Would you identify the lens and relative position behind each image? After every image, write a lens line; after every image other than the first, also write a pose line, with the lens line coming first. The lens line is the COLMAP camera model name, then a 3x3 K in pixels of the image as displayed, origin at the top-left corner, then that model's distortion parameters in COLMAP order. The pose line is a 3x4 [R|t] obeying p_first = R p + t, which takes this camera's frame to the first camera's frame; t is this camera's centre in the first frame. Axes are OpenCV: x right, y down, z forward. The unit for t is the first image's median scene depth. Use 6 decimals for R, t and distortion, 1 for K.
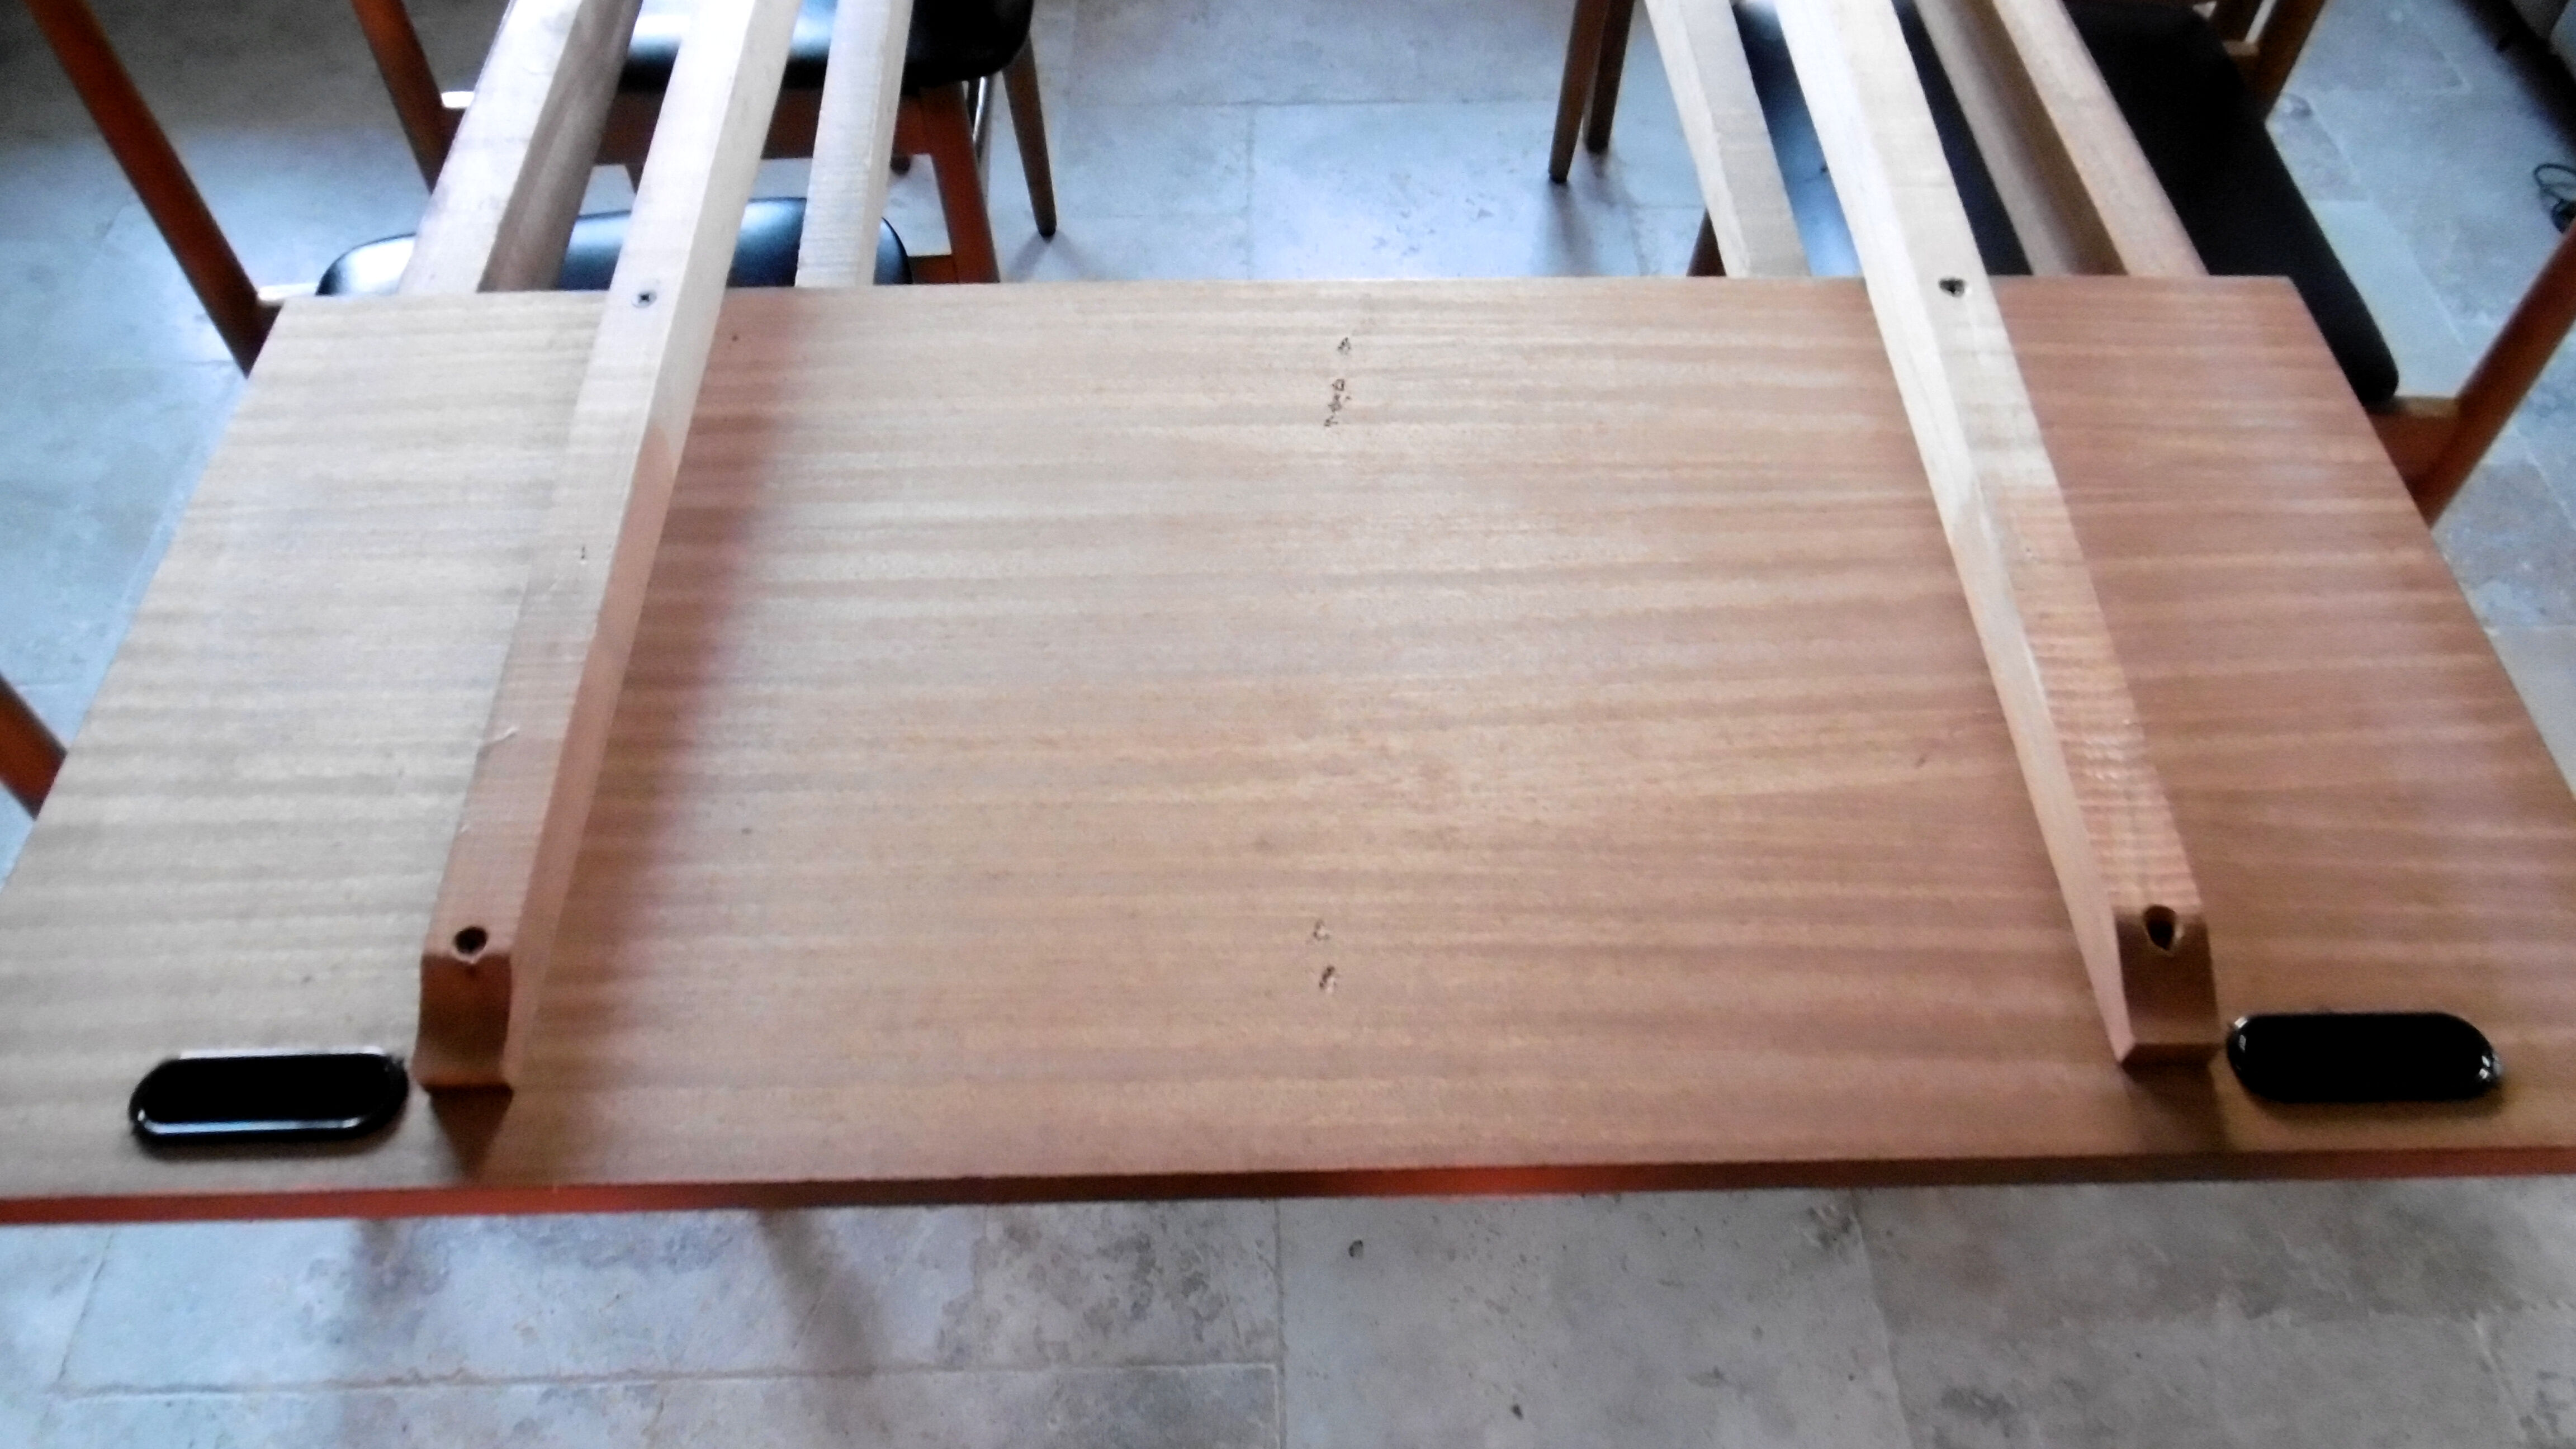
lens RADIAL K [[1863.5, 0, 1294.8], [0, 1863.5, 718.3], [0, 0, 1]] dist [-0.007542, 0.002221]
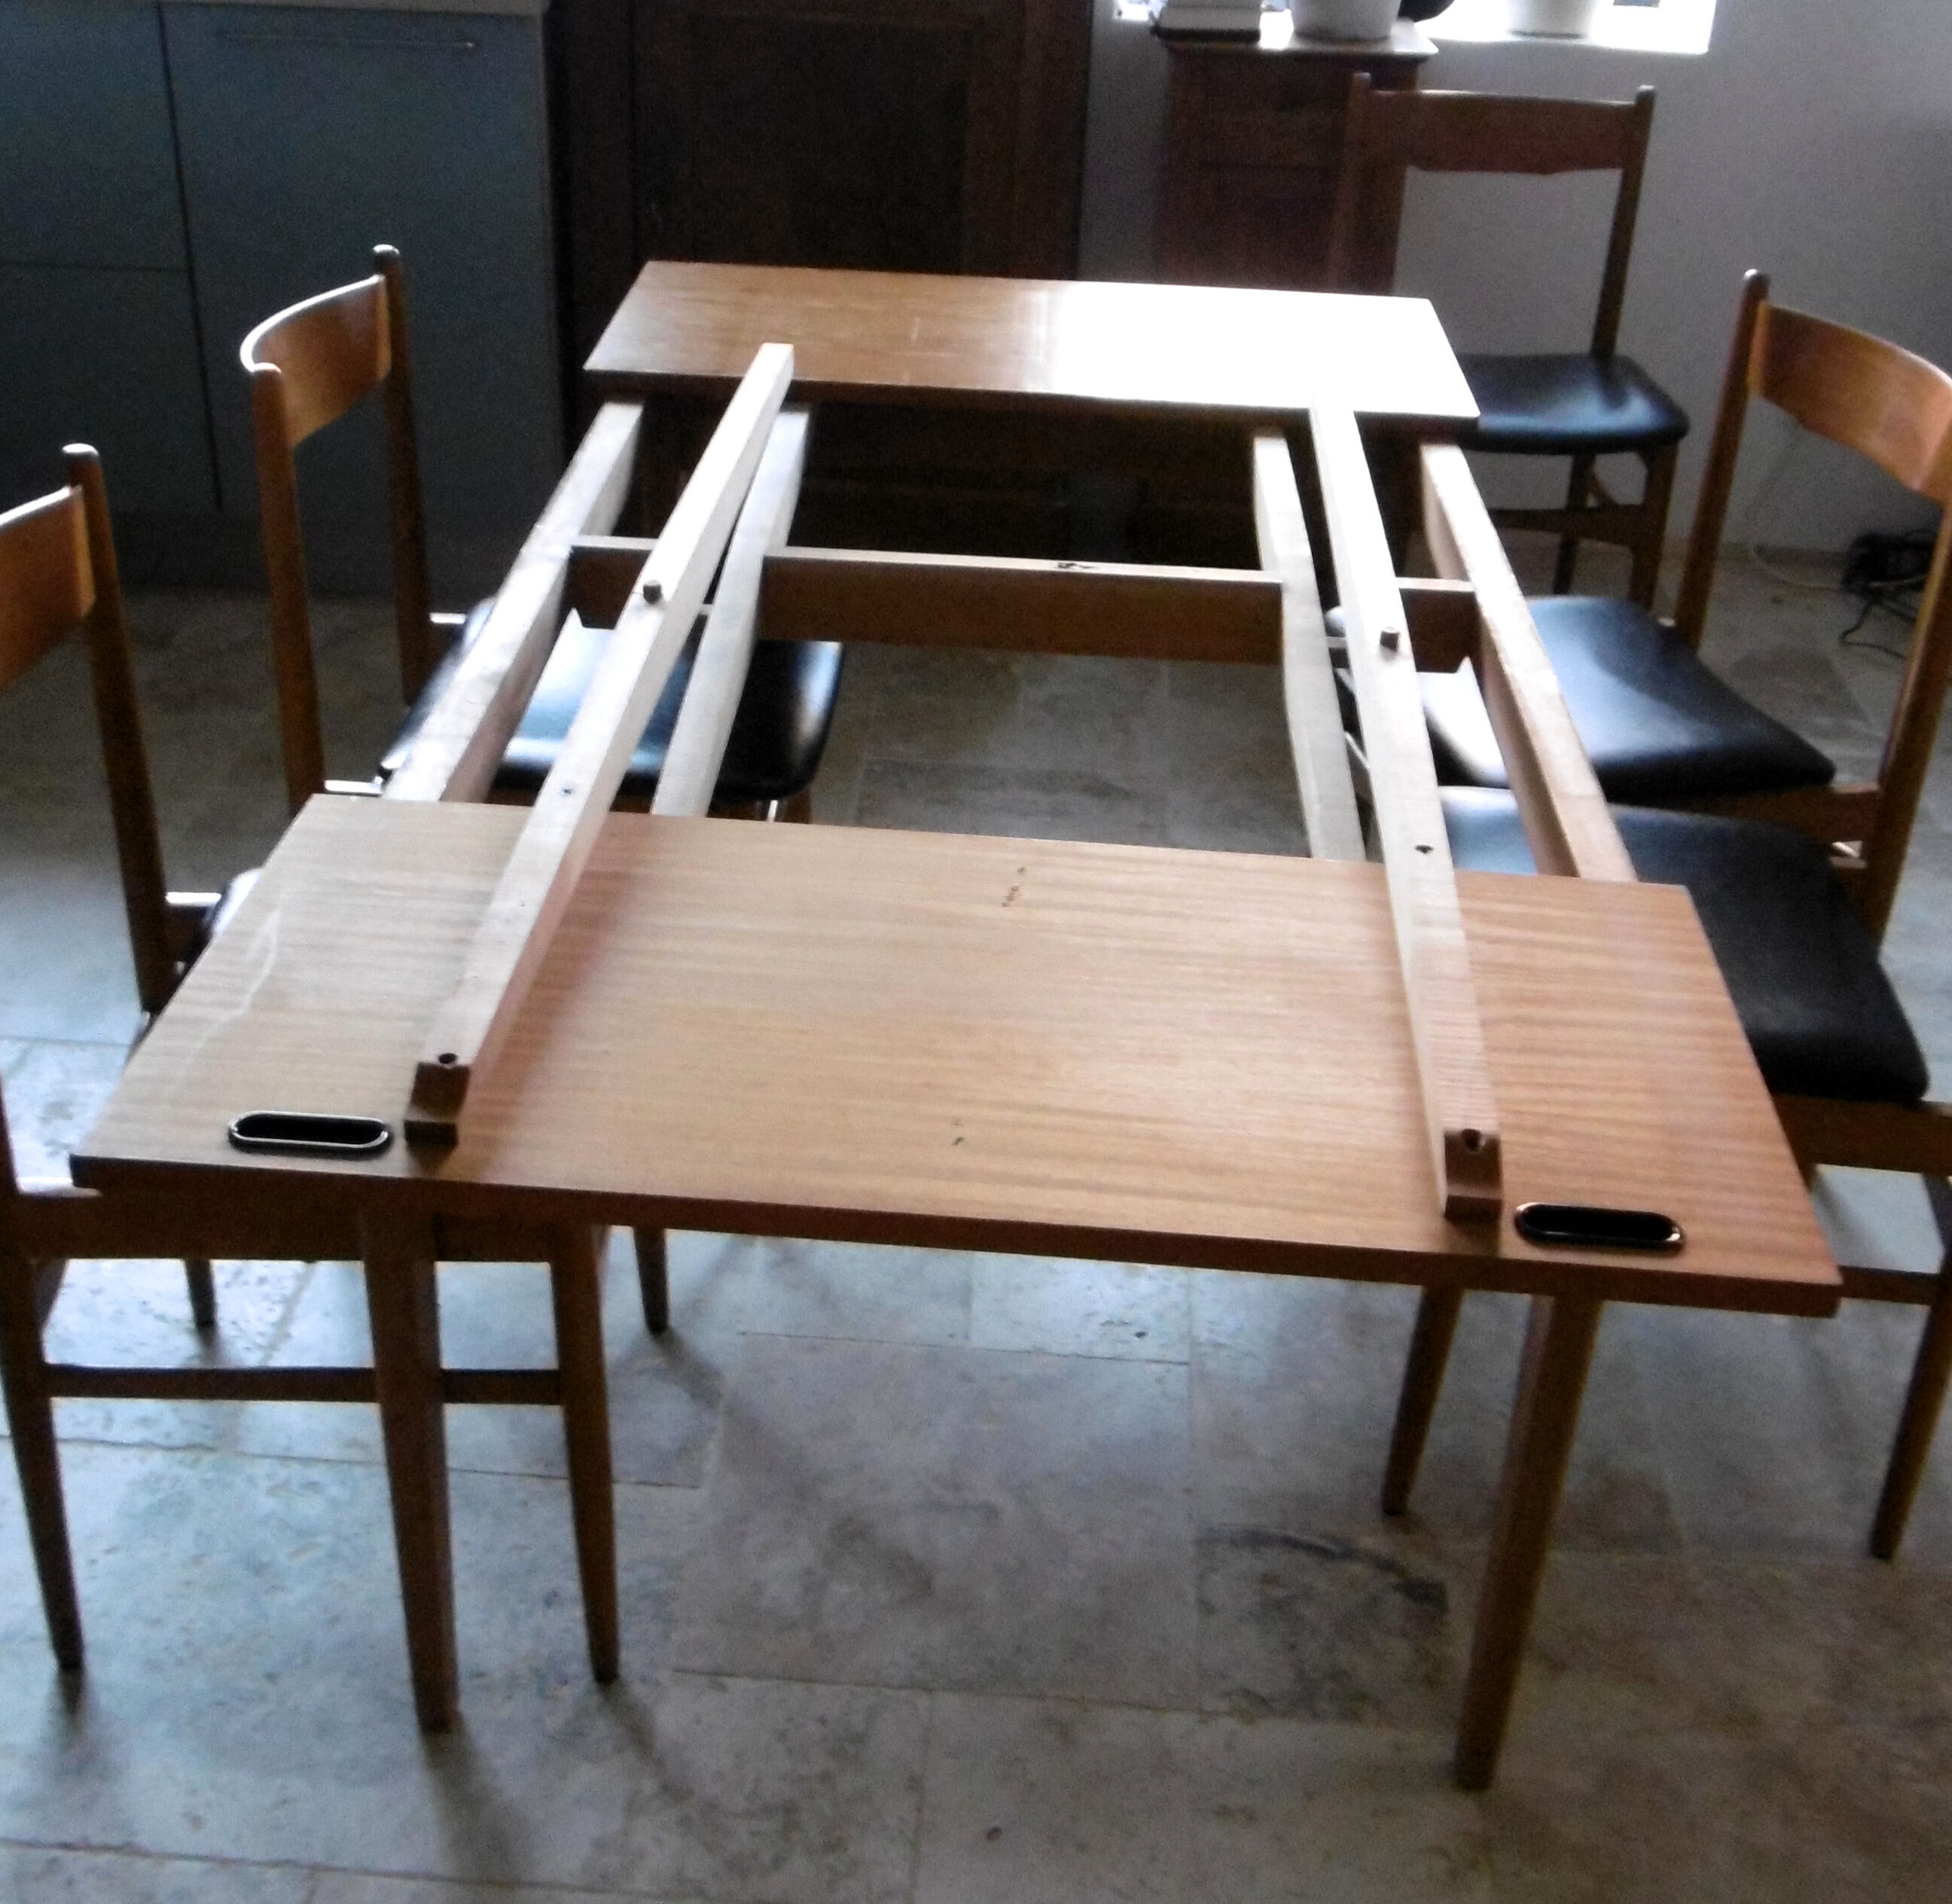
lens RADIAL K [[2495.6, 0, 976.0], [0, 2495.6, 952.0], [0, 0, 1]] dist [0.094279, 0.012638]
pose [[0.995130, 0.079342, -0.058486, 0.088087], [-0.095671, 0.920273, -0.379399, 0.486347], [0.023720, 0.383147, 0.923383, -0.636324]]
